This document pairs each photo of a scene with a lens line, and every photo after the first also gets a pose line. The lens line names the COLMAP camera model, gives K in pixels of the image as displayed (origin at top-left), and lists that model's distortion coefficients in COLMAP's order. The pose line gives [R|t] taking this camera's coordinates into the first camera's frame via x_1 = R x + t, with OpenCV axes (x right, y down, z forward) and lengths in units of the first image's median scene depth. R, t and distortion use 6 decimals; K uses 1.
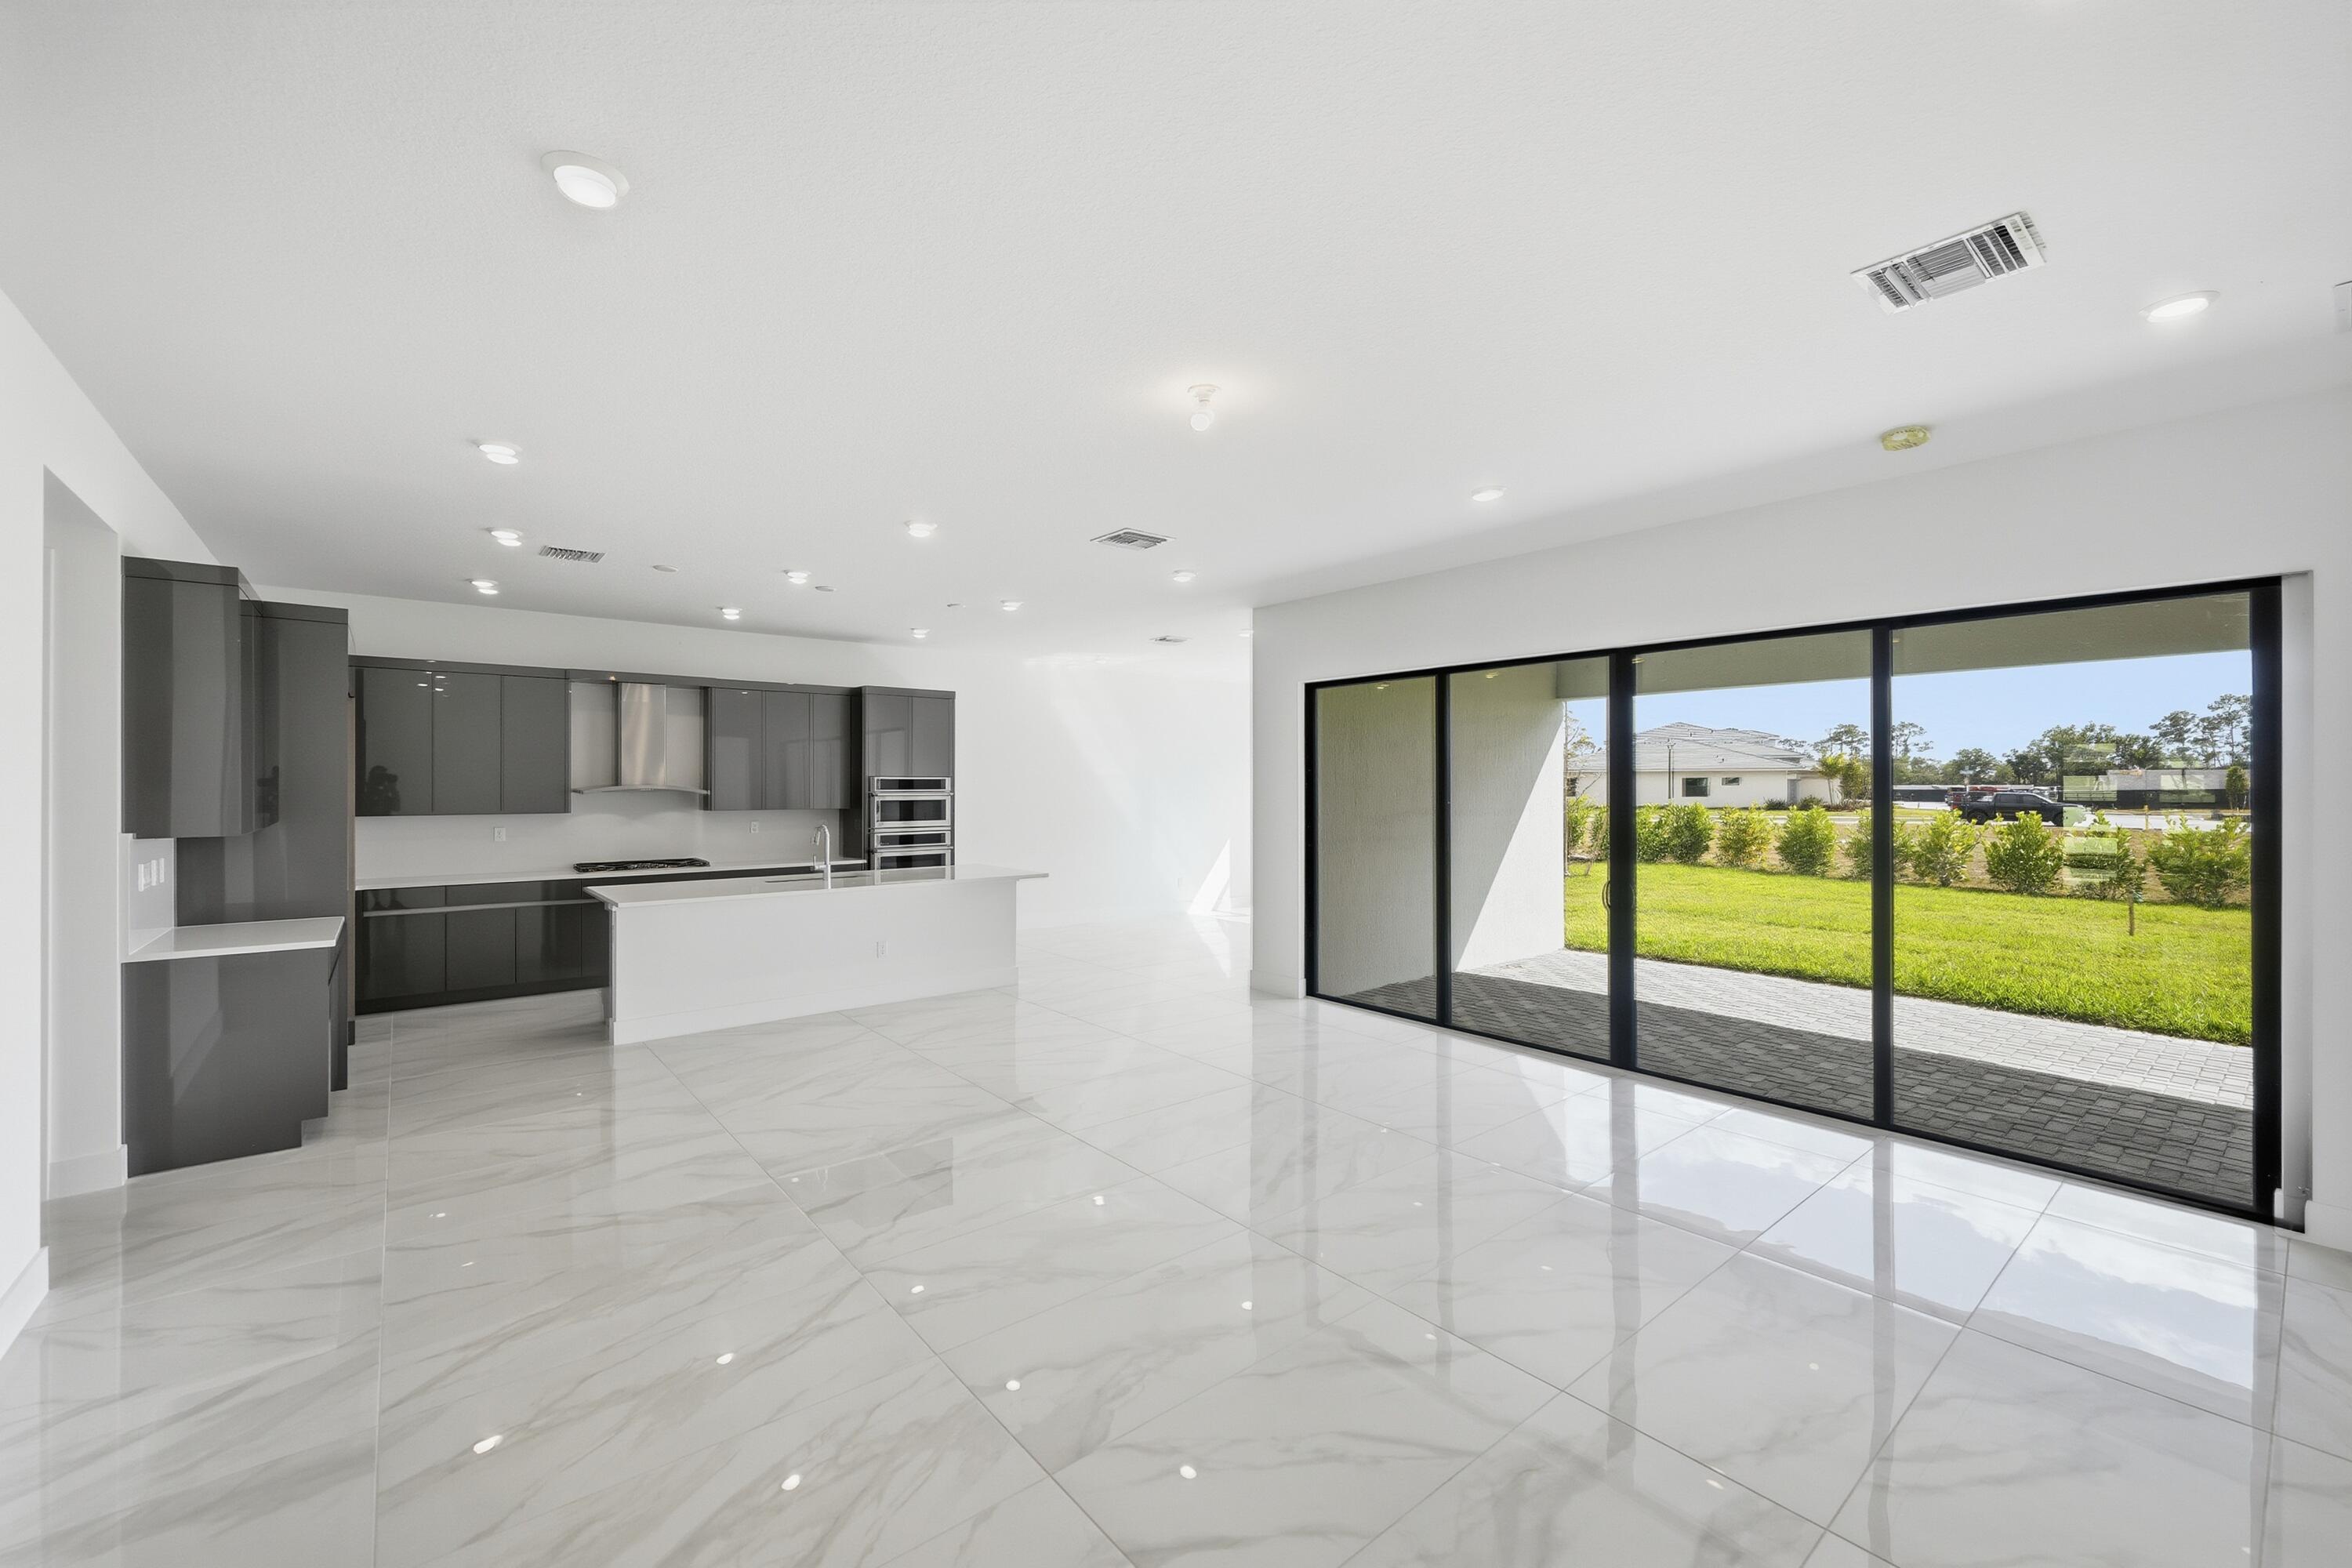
lens RADIAL K [[962.4, 0, 1185.1], [0, 962.4, 782.1], [0, 0, 1]] dist [0.002438, -0.000701]
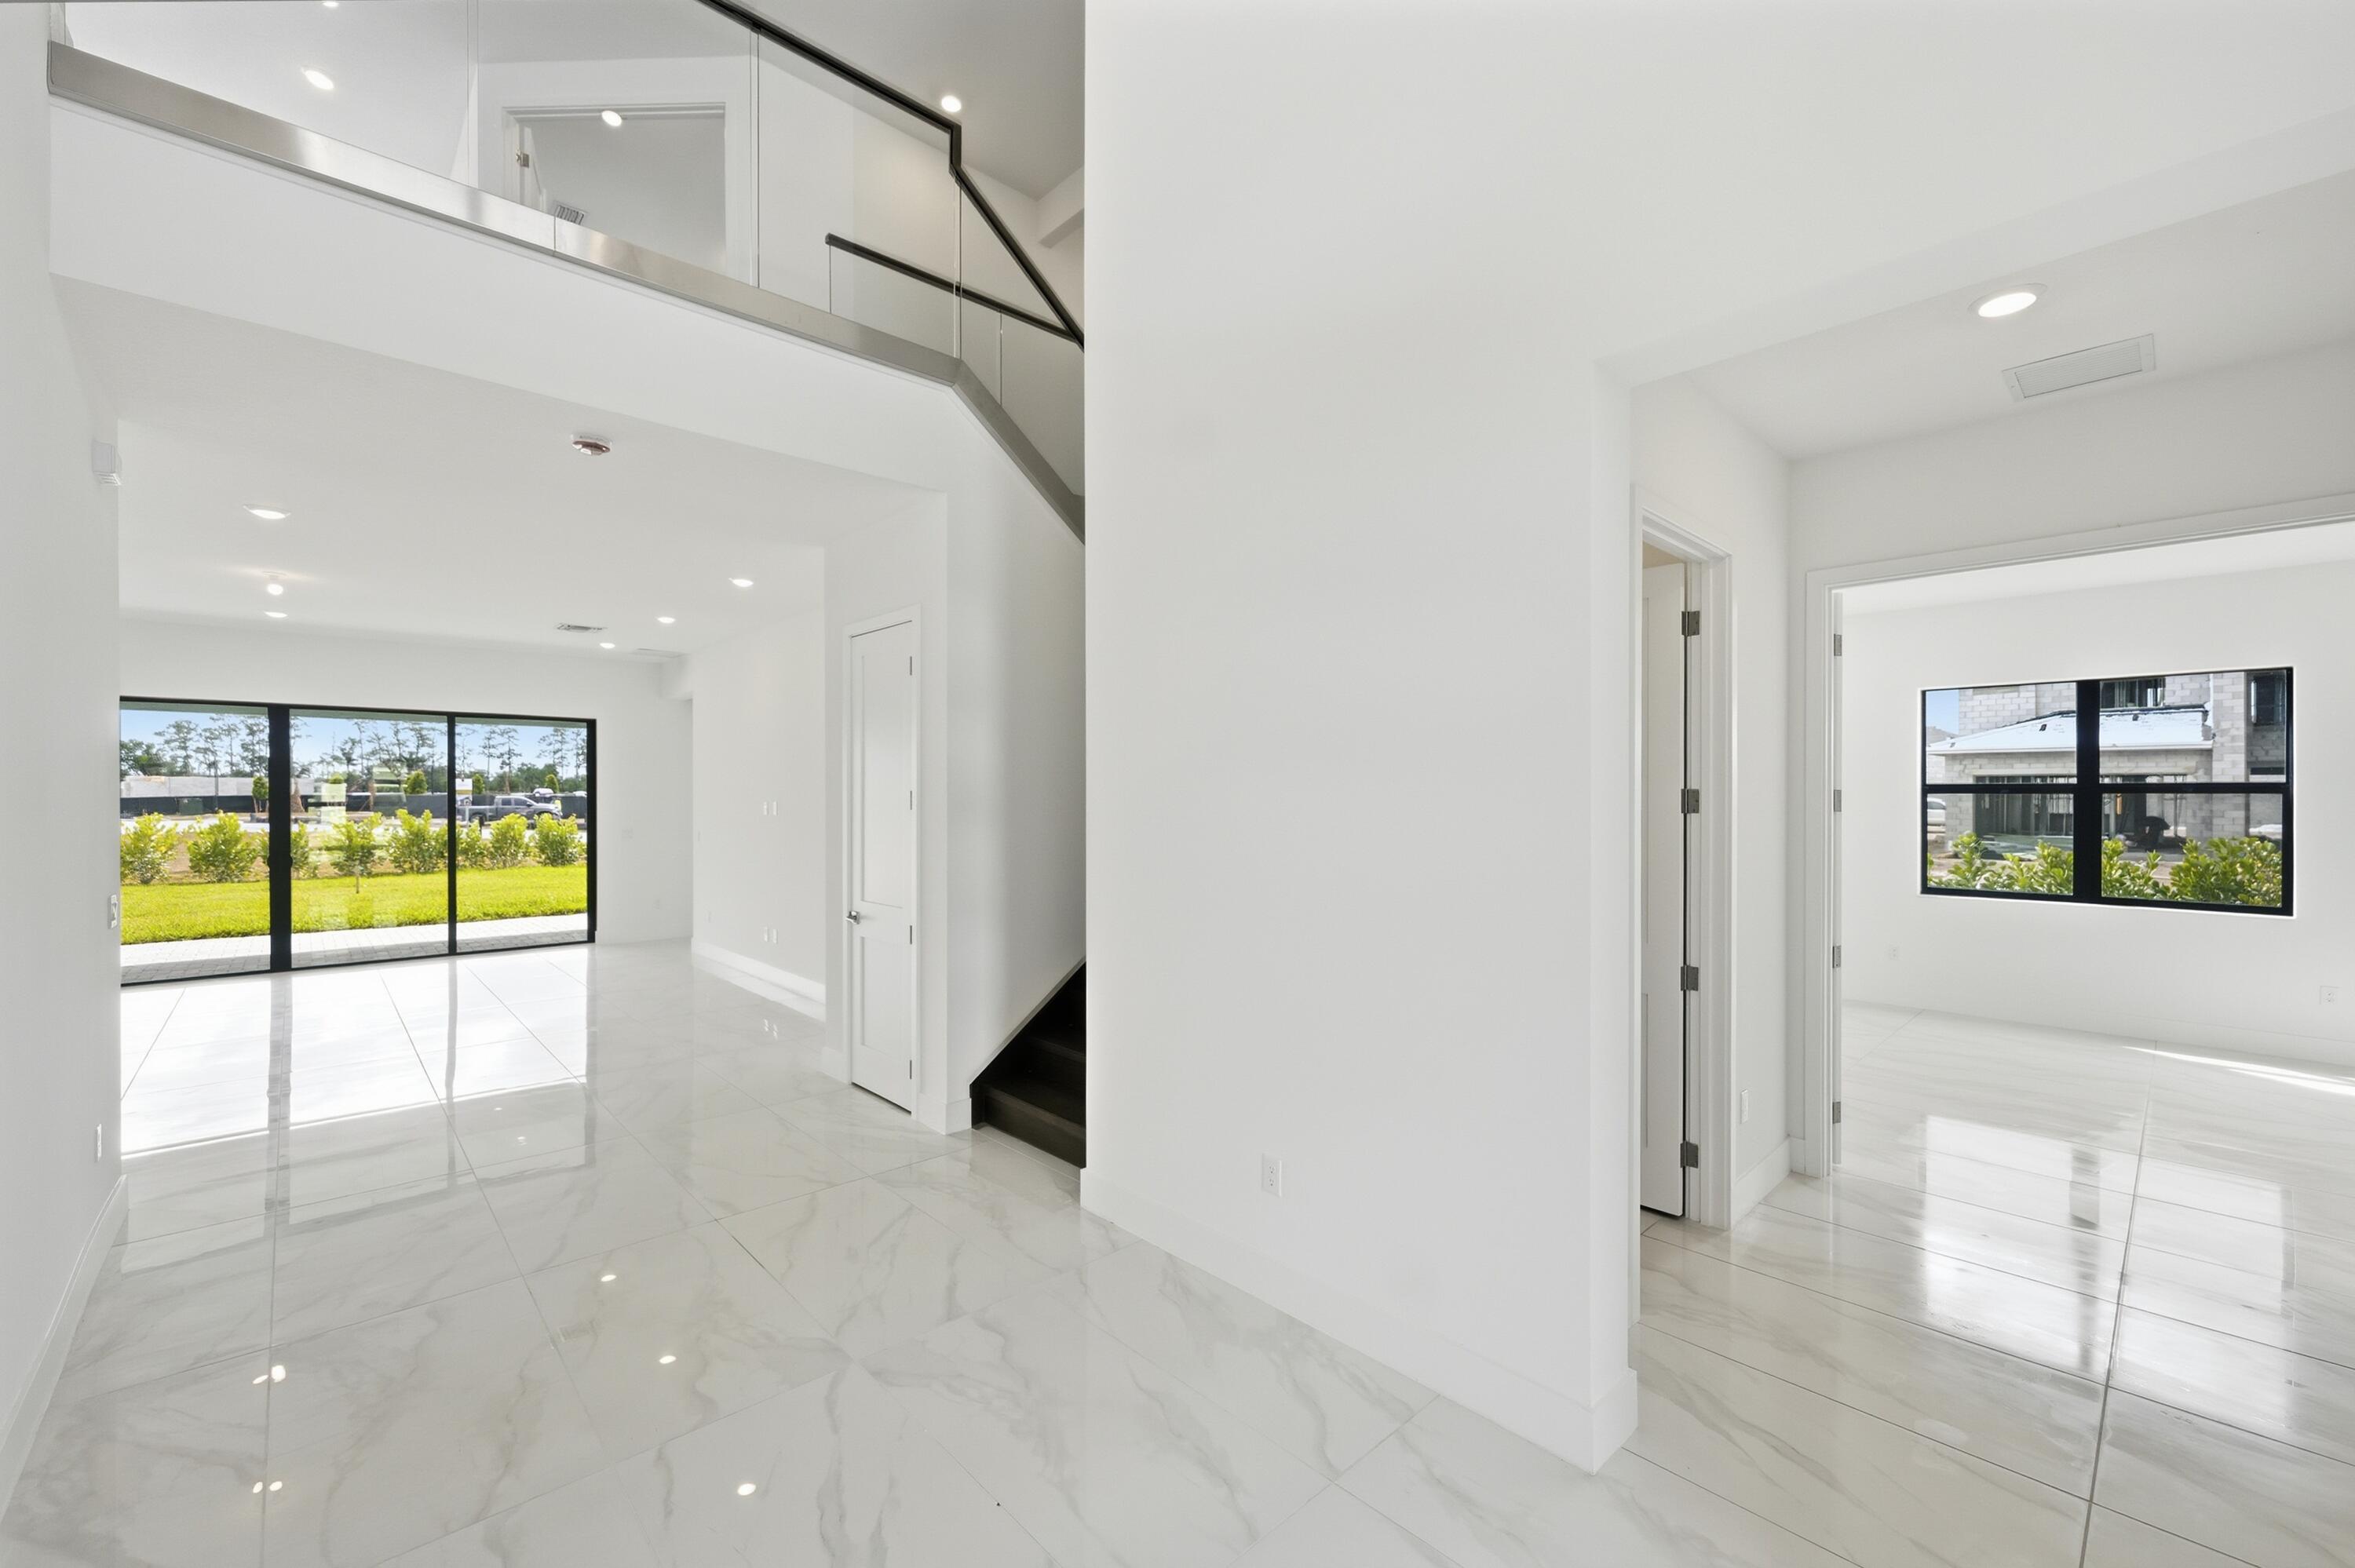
lens RADIAL K [[963.5, 0, 1183.0], [0, 963.5, 794.4], [0, 0, 1]] dist [0.002438, -0.000701]
pose [[-0.046930, -0.000460, 0.998898, -0.754864], [-0.005377, 0.999986, 0.000207, -0.001030], [-0.998884, -0.005361, -0.046932, -0.256720]]
